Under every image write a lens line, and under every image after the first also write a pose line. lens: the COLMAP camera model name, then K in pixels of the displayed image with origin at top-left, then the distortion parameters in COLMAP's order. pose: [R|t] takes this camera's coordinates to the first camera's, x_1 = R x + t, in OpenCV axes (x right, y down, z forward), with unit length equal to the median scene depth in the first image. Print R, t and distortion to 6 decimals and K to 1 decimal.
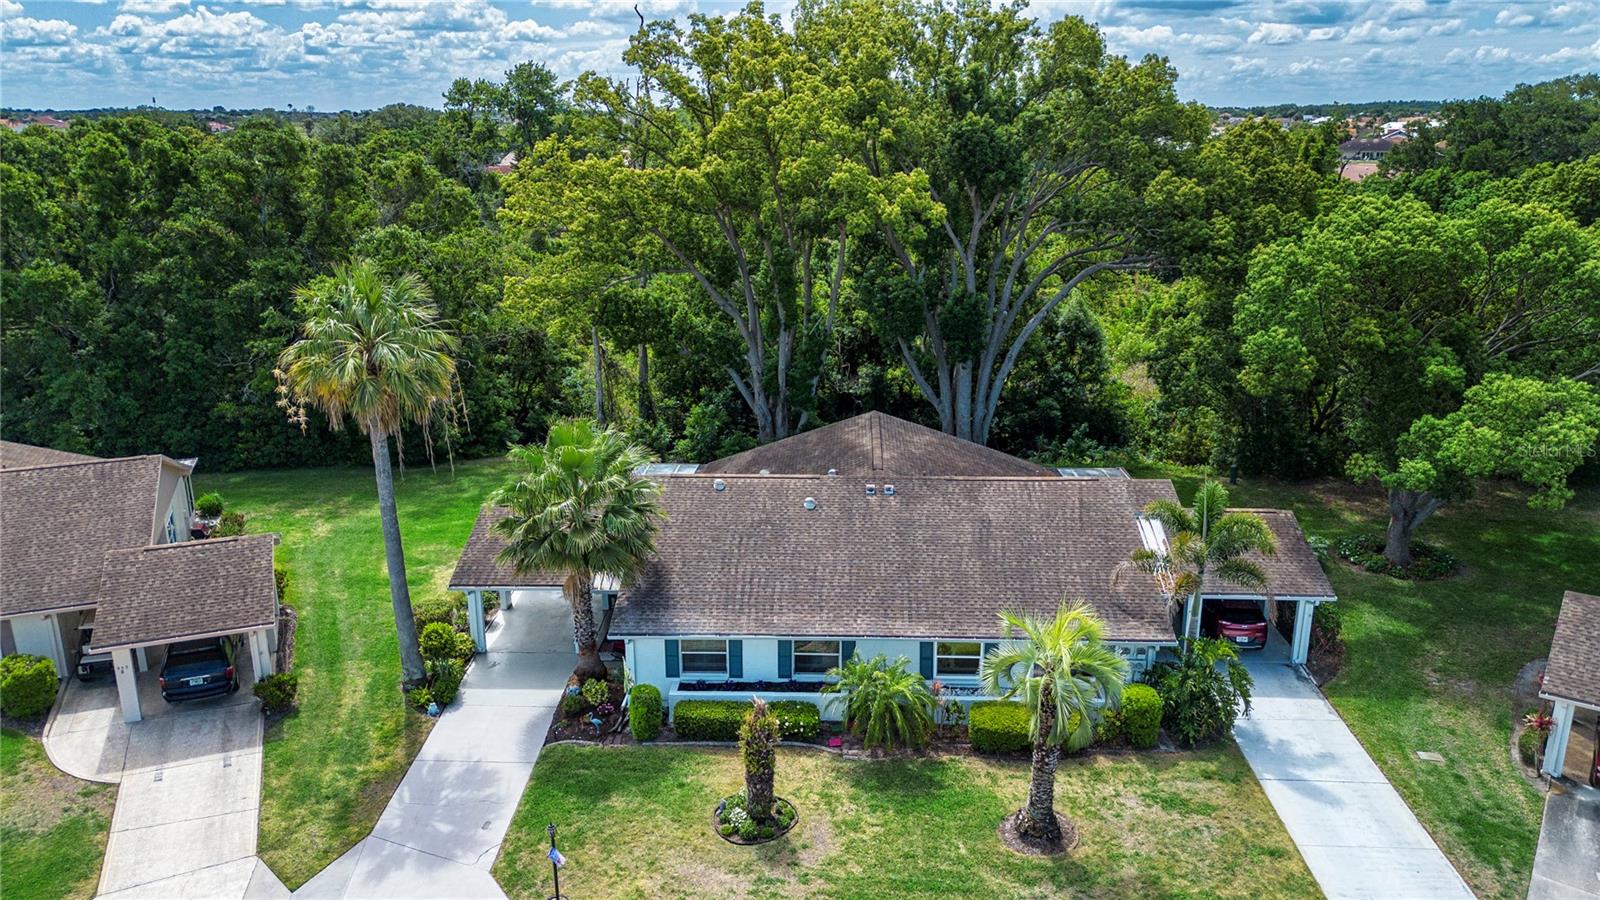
lens RADIAL K [[1149.1, 0, 804.3], [0, 1149.1, 459.7], [0, 0, 1]] dist [0.056831, -0.041094]
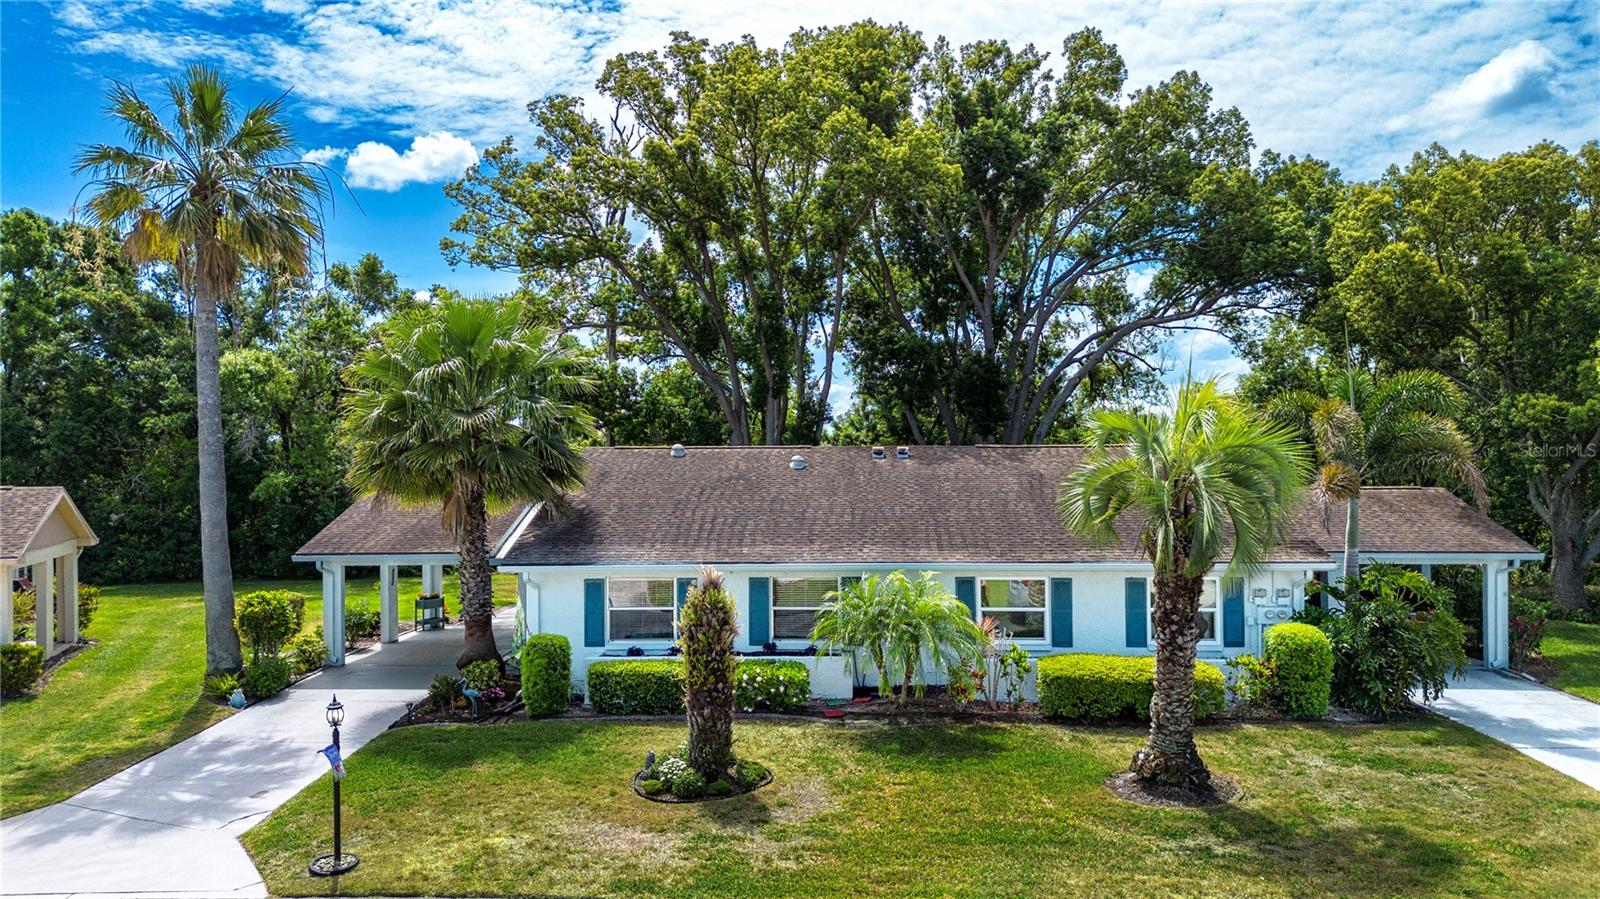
lens RADIAL K [[1149.1, 0, 799.1], [0, 1149.1, 453.1], [0, 0, 1]] dist [0.056831, -0.041094]
pose [[0.999976, -0.004127, -0.005495, 0.012562], [0.002423, 0.959954, -0.280146, 0.306776], [0.006431, 0.280126, 0.959942, 0.355735]]
